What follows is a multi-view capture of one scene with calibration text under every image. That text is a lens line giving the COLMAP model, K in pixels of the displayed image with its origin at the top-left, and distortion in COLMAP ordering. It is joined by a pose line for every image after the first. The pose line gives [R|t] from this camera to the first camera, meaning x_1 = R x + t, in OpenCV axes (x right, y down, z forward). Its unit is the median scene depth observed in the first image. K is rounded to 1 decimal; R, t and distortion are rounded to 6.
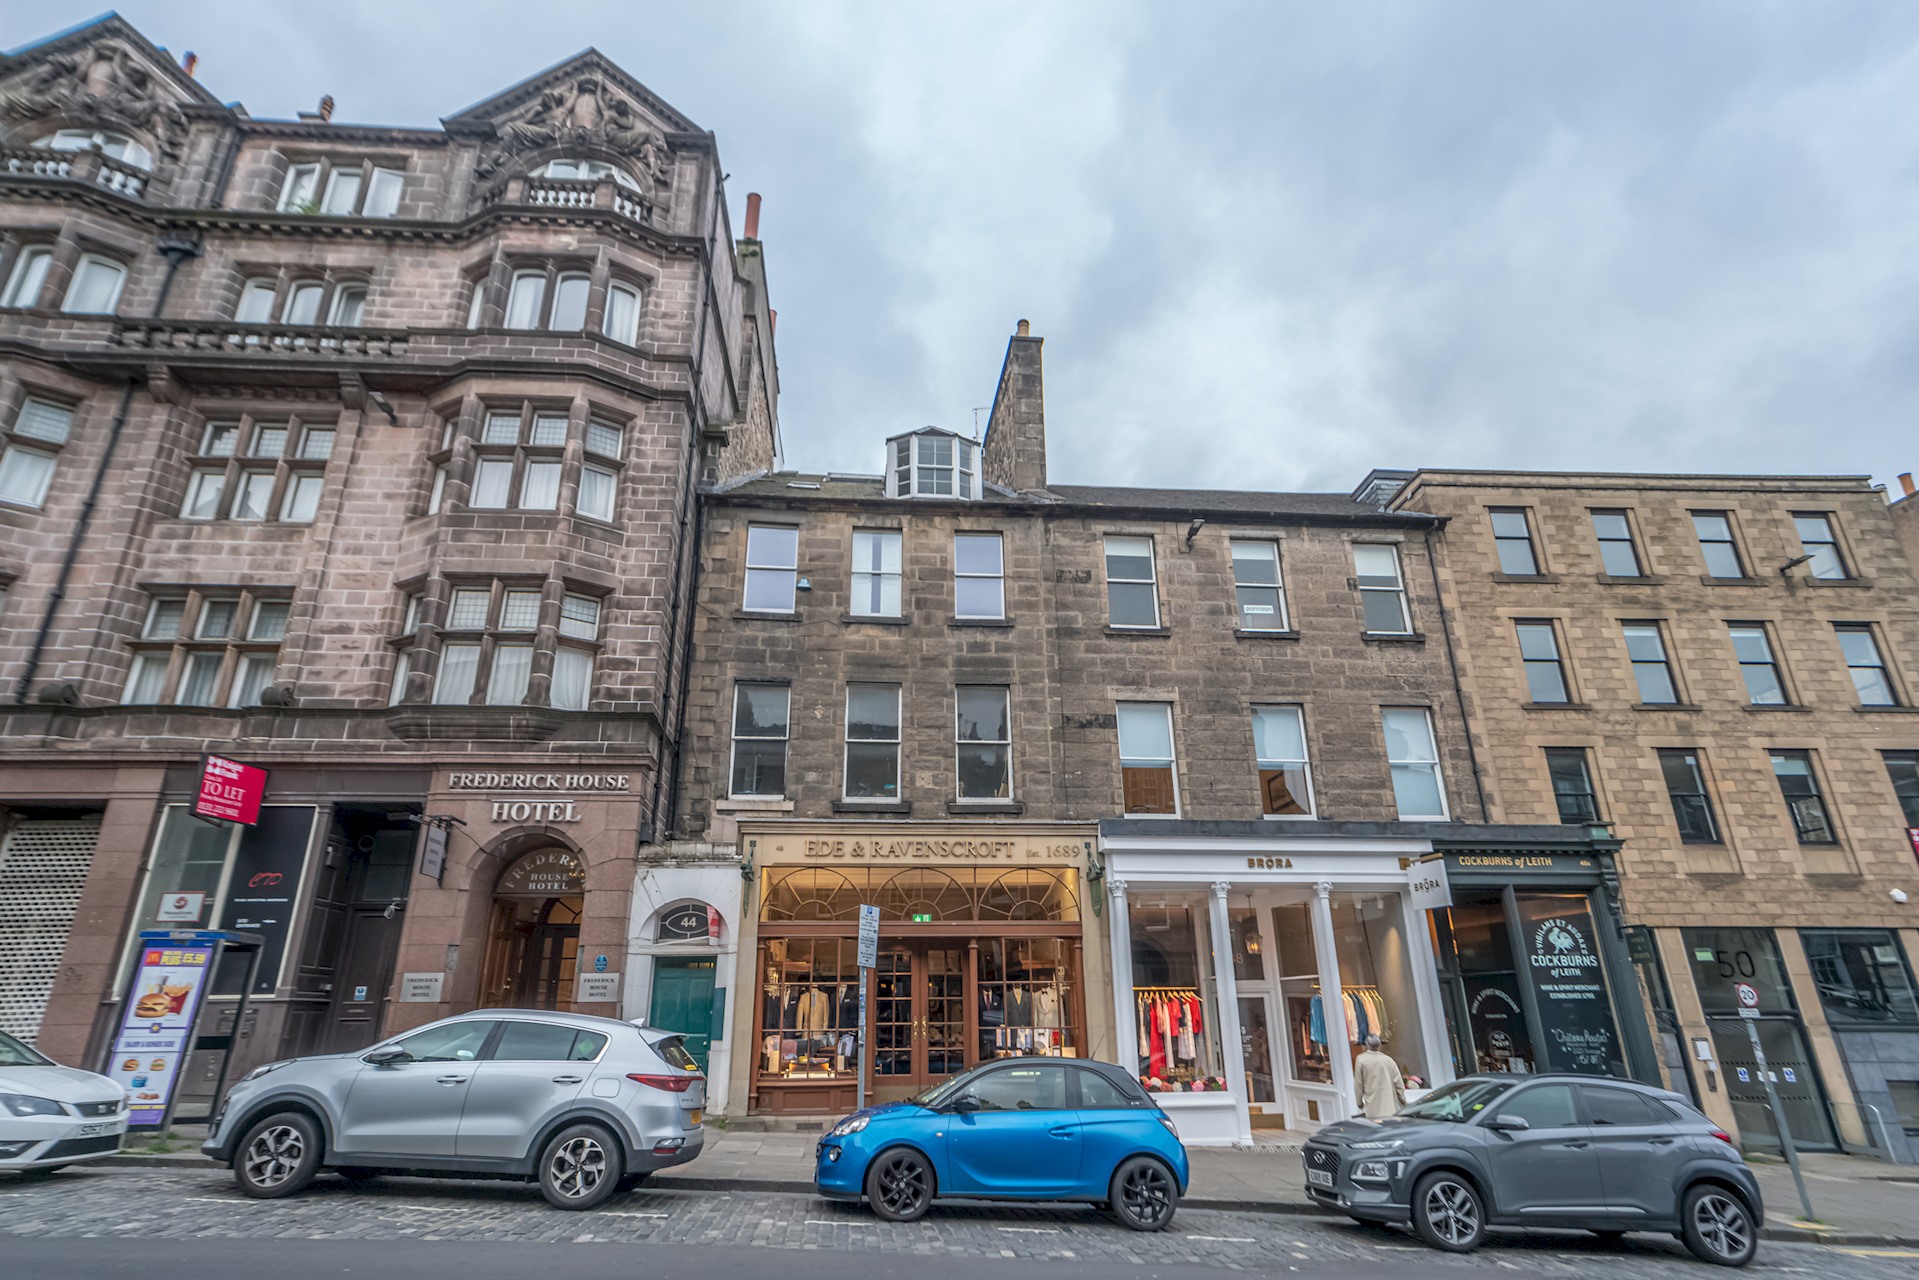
lens RADIAL K [[967.7, 0, 942.5], [0, 967.7, 635.7], [0, 0, 1]] dist [-0.018075, 0.018238]
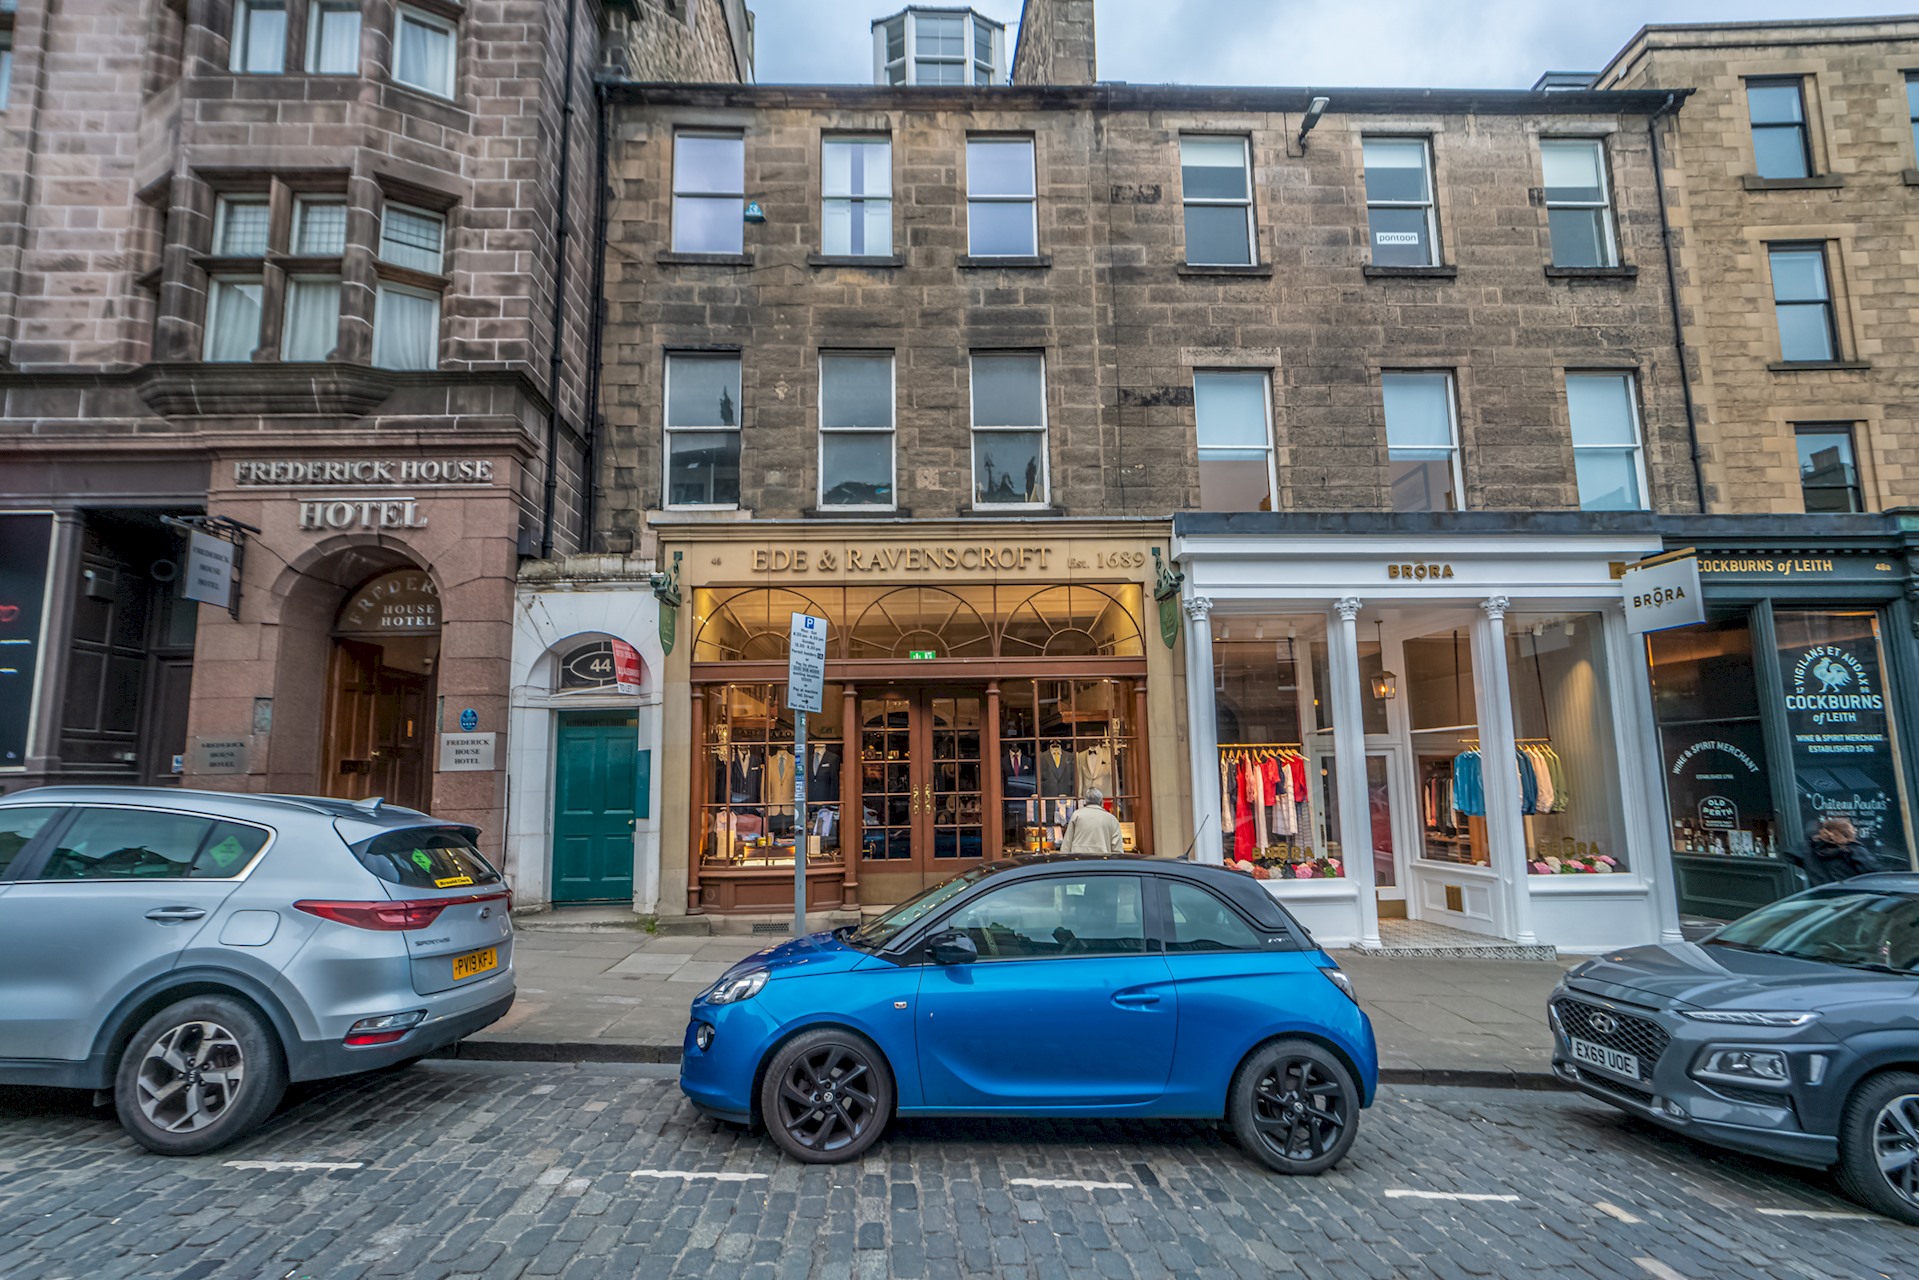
lens RADIAL K [[967.7, 0, 942.5], [0, 967.7, 635.7], [0, 0, 1]] dist [-0.018075, 0.018238]
pose [[0.998927, -0.016505, -0.043271, 0.024283], [0.025811, 0.974188, 0.224257, 0.111903], [0.038452, -0.225133, 0.973569, 0.290467]]
